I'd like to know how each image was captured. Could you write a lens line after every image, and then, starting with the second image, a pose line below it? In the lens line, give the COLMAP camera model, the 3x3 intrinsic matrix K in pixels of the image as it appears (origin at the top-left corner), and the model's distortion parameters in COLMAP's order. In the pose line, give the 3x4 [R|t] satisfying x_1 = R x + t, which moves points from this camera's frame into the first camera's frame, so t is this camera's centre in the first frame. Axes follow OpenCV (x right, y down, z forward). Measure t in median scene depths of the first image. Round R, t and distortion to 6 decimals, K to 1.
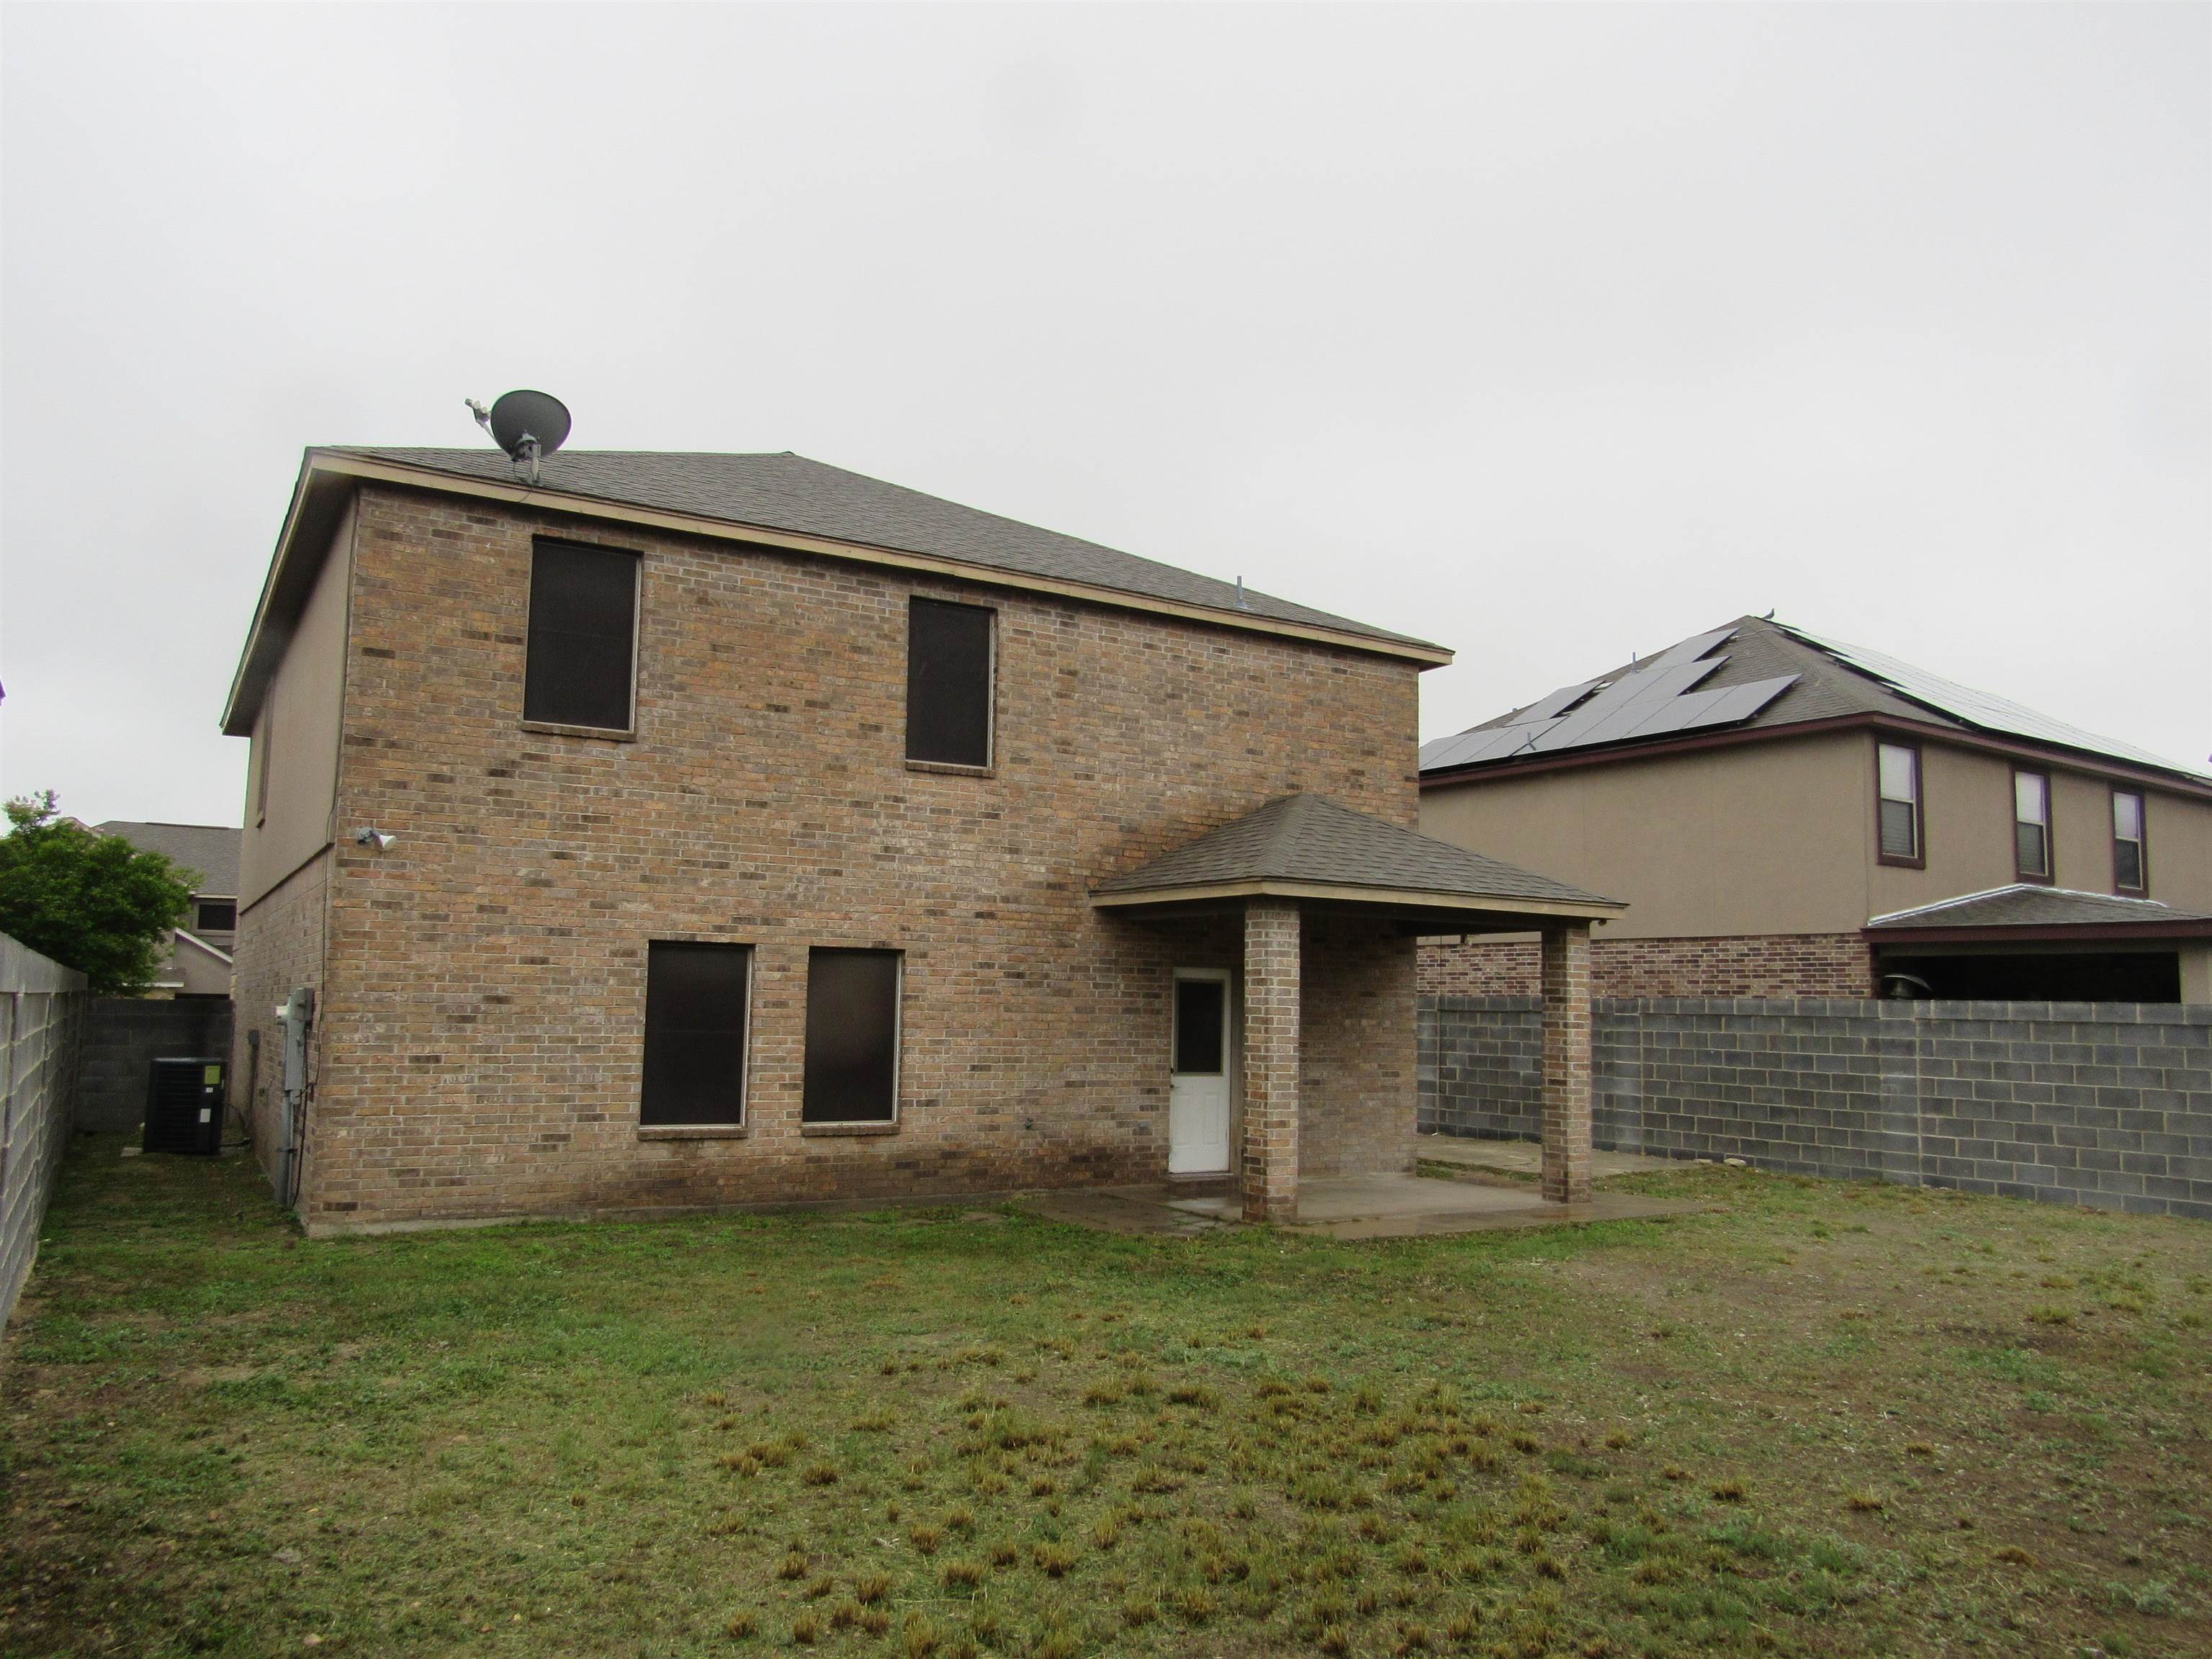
lens RADIAL K [[1561.9, 0, 1093.3], [0, 1561.9, 807.9], [0, 0, 1]] dist [-0.015582, -0.010661]
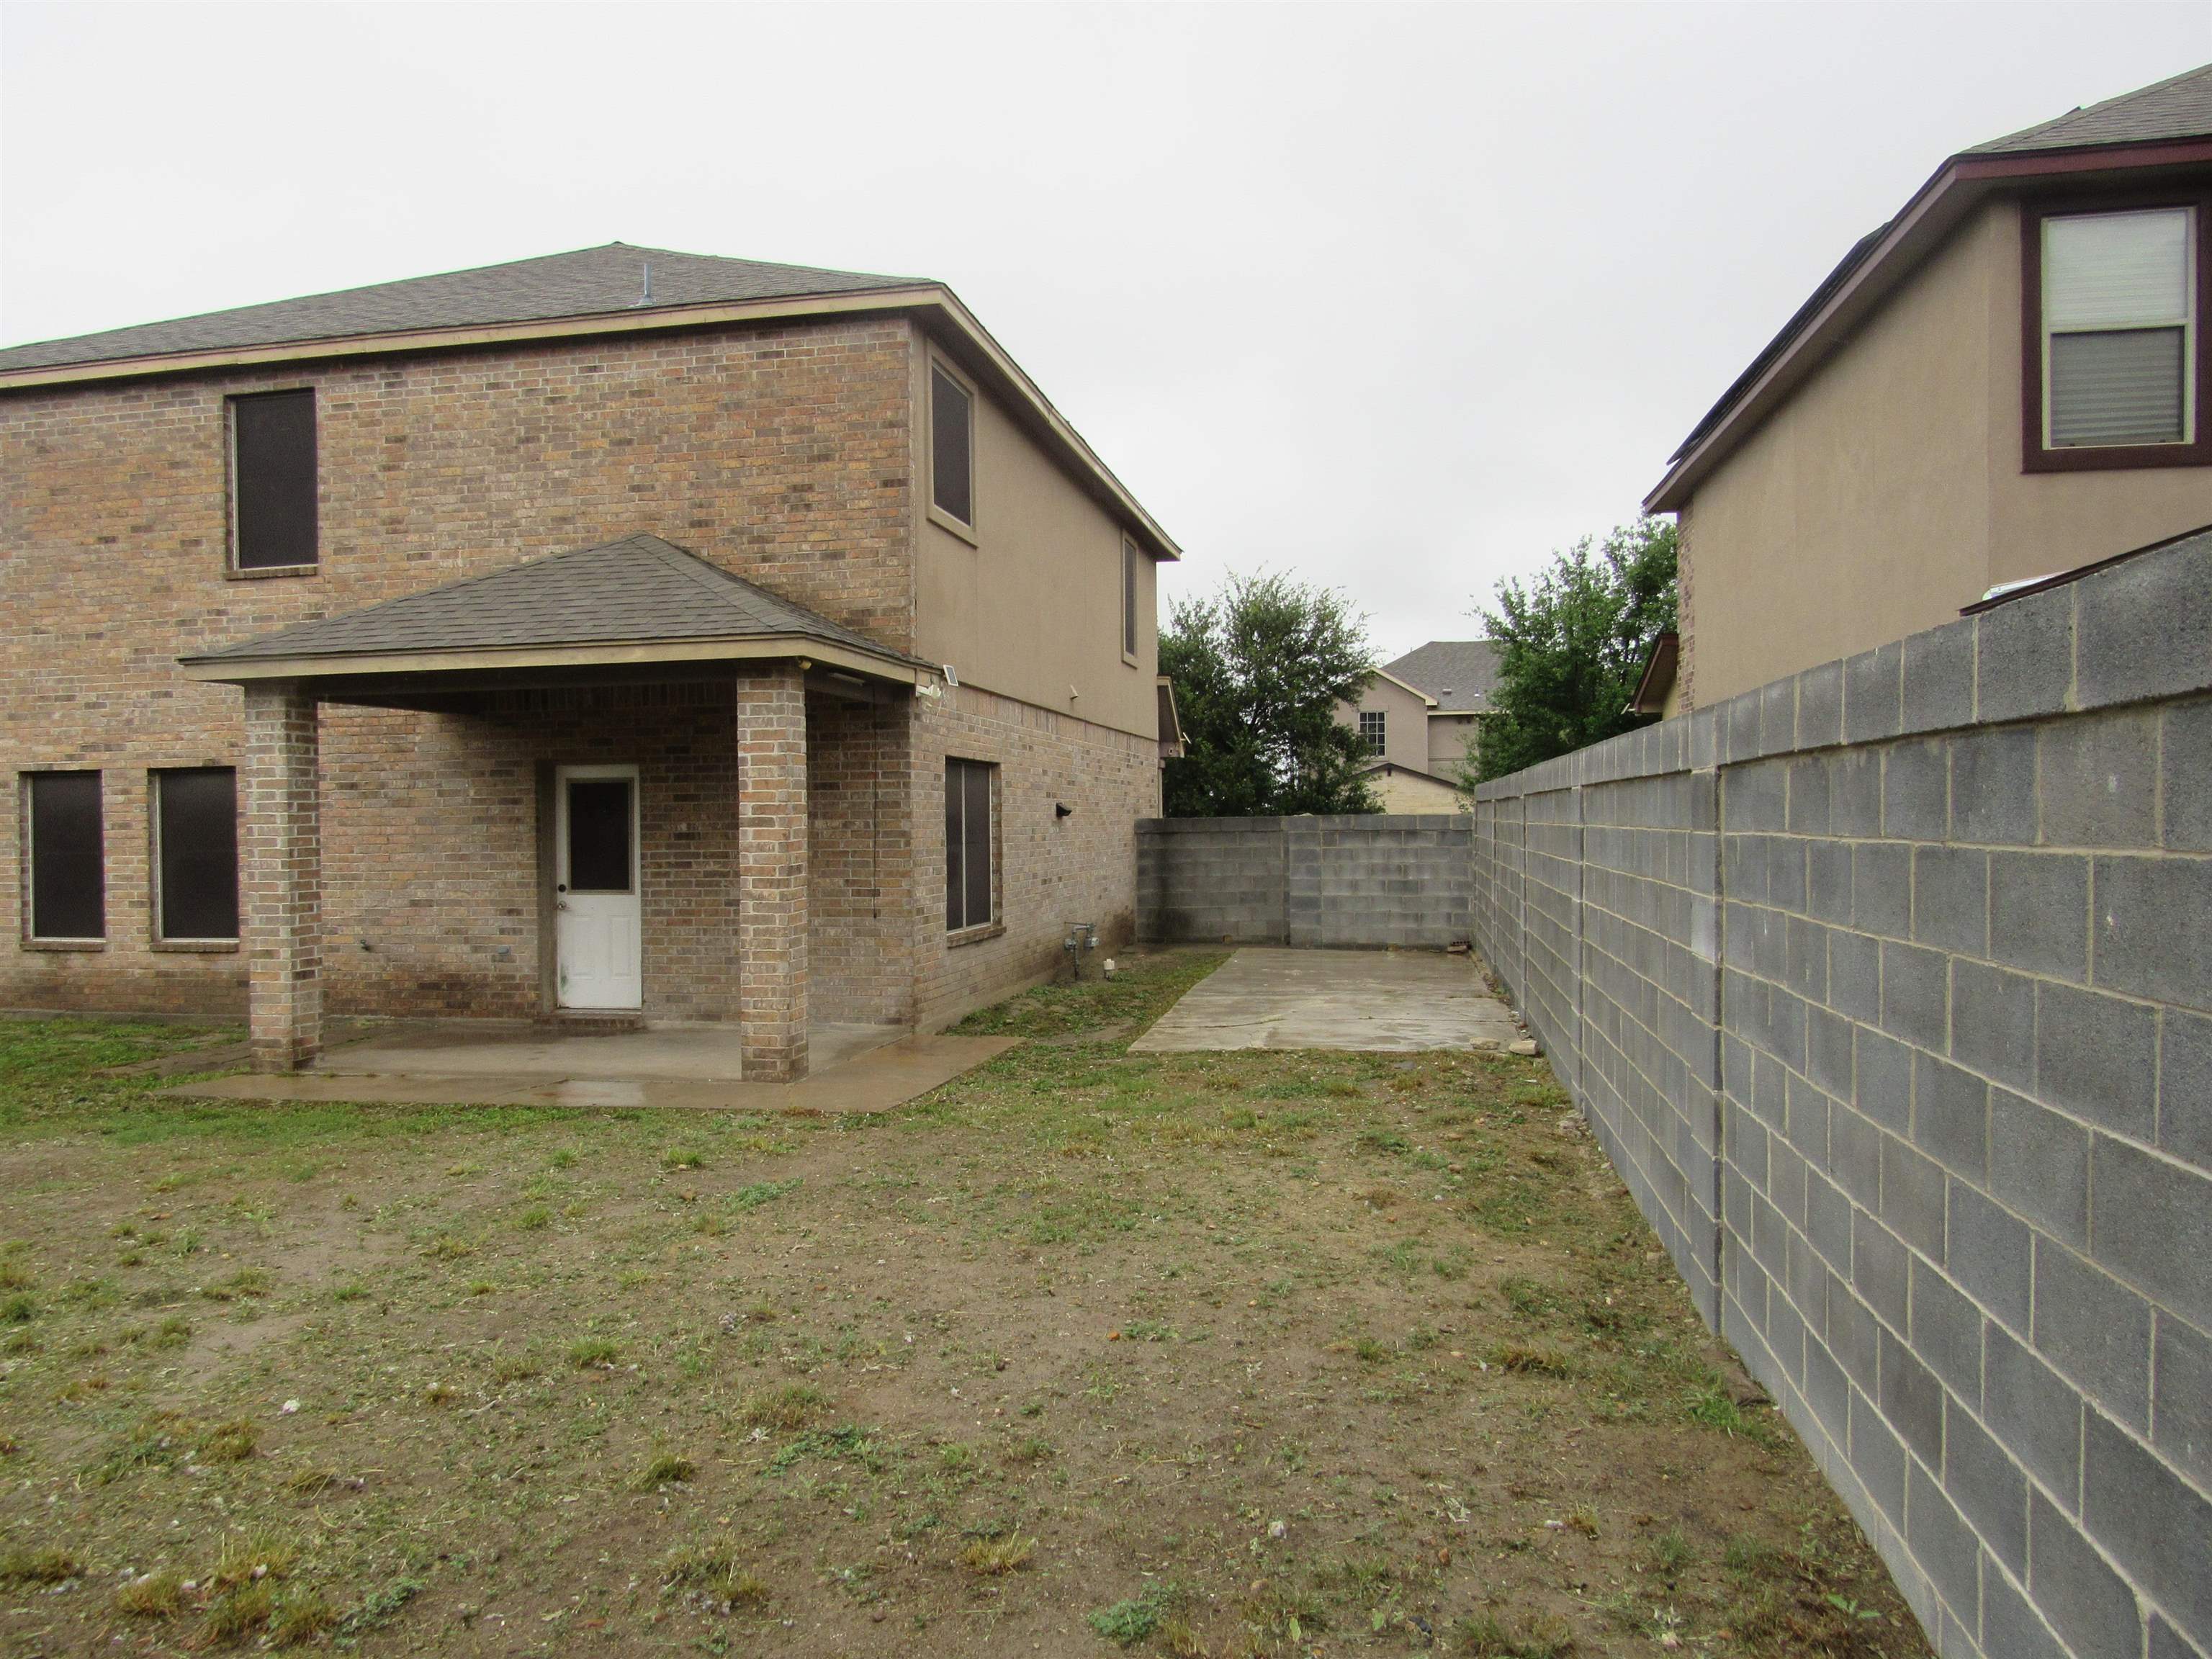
lens RADIAL K [[1561.9, 0, 1099.2], [0, 1561.9, 820.7], [0, 0, 1]] dist [-0.015582, -0.010661]
pose [[0.731035, -0.032438, -0.681569, 0.875619], [0.113926, 0.990651, 0.075046, 0.106473], [0.672762, -0.132510, 0.727896, 0.613824]]
